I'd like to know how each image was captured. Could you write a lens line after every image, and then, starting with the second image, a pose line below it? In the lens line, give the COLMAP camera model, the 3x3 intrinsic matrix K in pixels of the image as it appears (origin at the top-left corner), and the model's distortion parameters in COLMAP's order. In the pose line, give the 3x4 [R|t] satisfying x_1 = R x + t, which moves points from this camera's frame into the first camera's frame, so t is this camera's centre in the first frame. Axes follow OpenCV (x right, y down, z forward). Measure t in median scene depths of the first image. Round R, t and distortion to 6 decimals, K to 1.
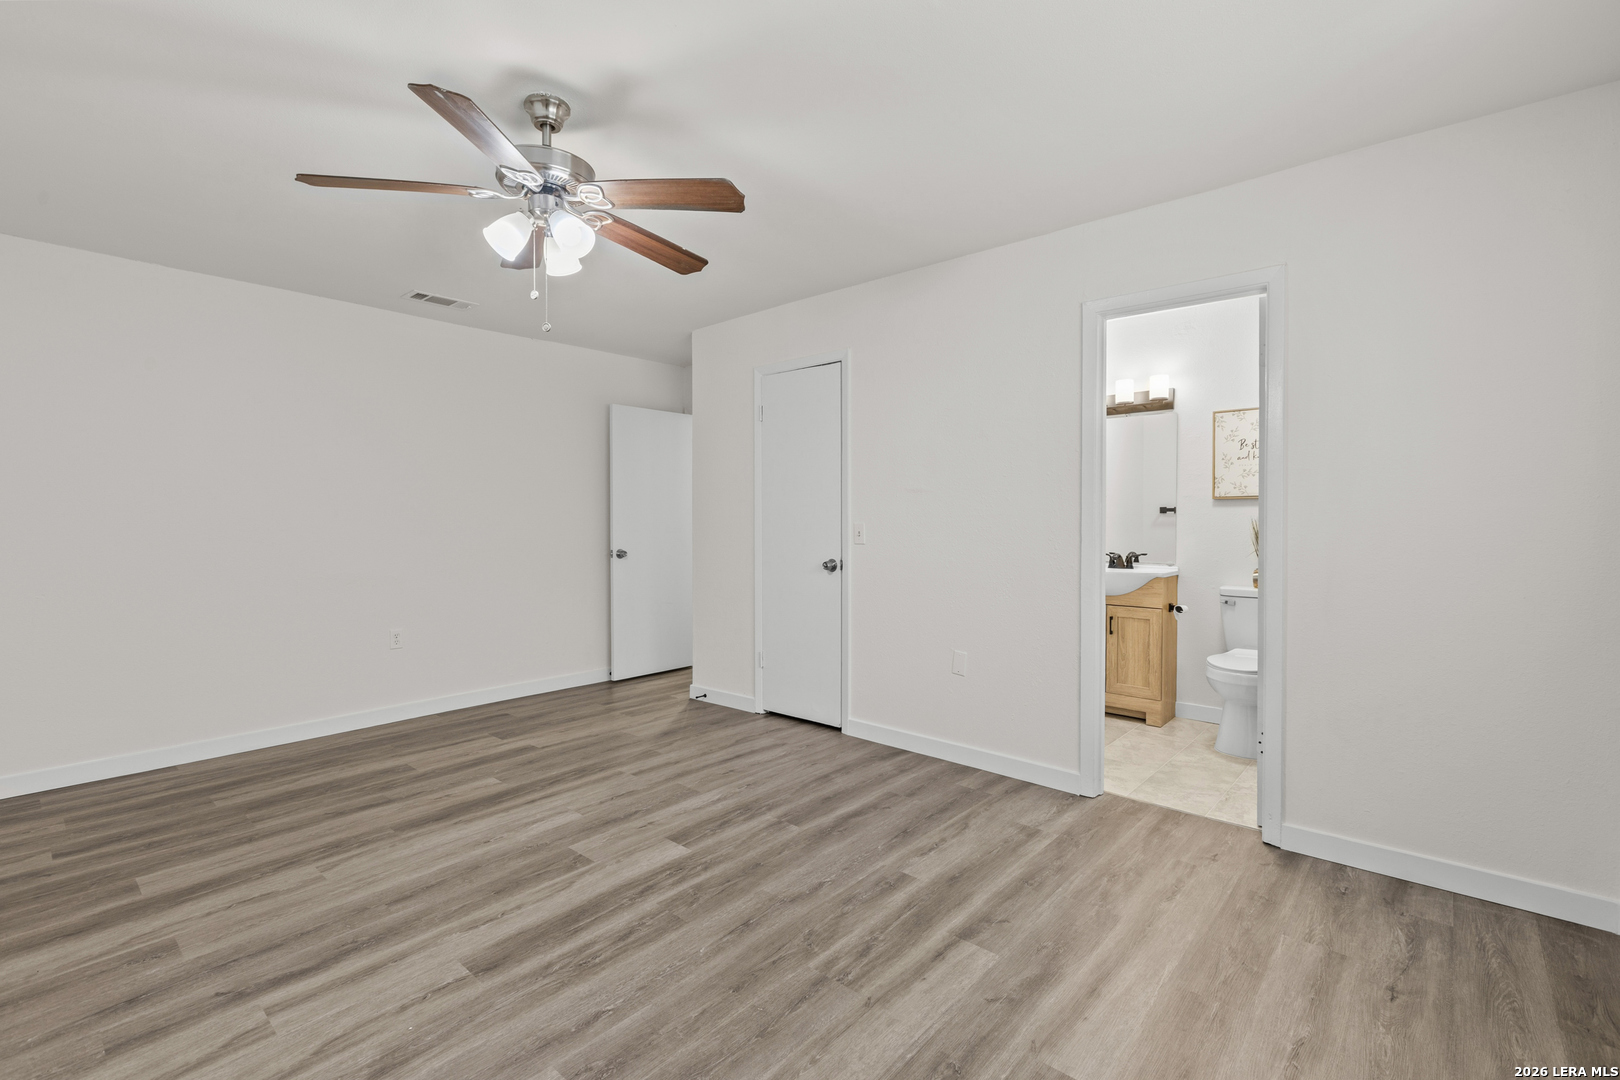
lens RADIAL K [[725.5, 0, 808.6], [0, 725.5, 533.0], [0, 0, 1]] dist [-0.000066, 0.000013]
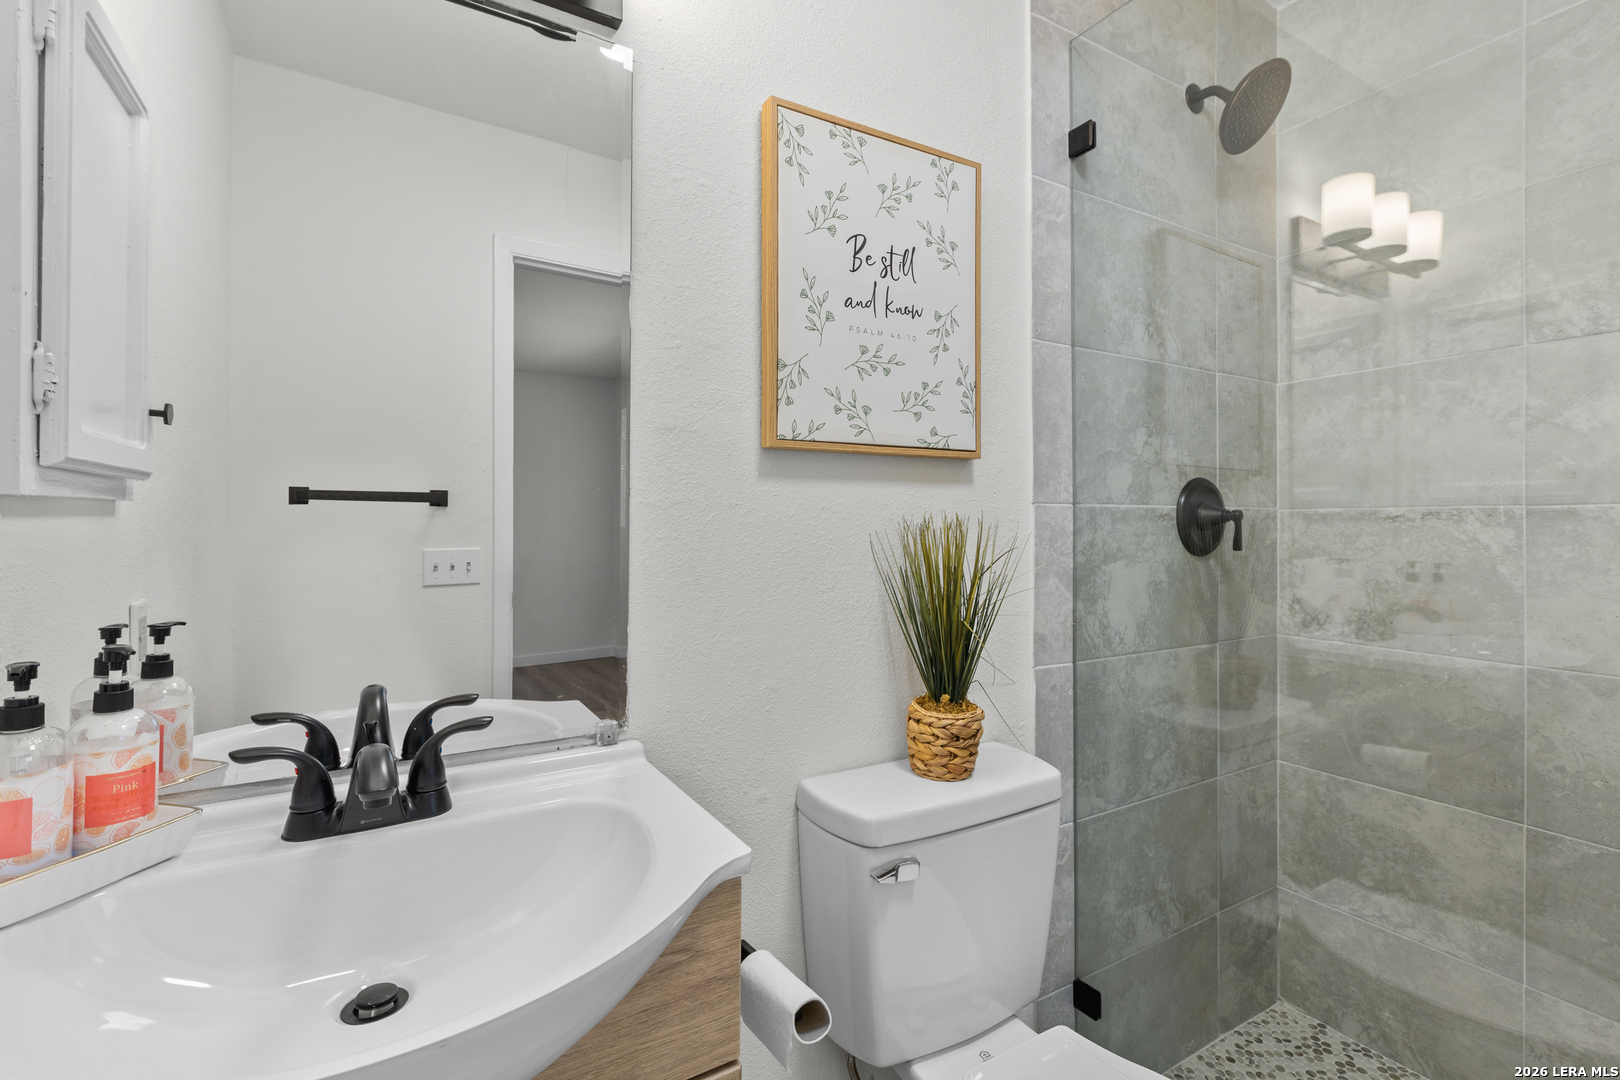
lens RADIAL K [[725.5, 0, 810.0], [0, 725.5, 524.4], [0, 0, 1]] dist [-0.000066, 0.000013]
pose [[0.324540, -0.003806, 0.945864, 0.328561], [0.007762, 0.999969, 0.001361, -0.020652], [-0.945840, 0.006900, 0.324559, 0.914757]]
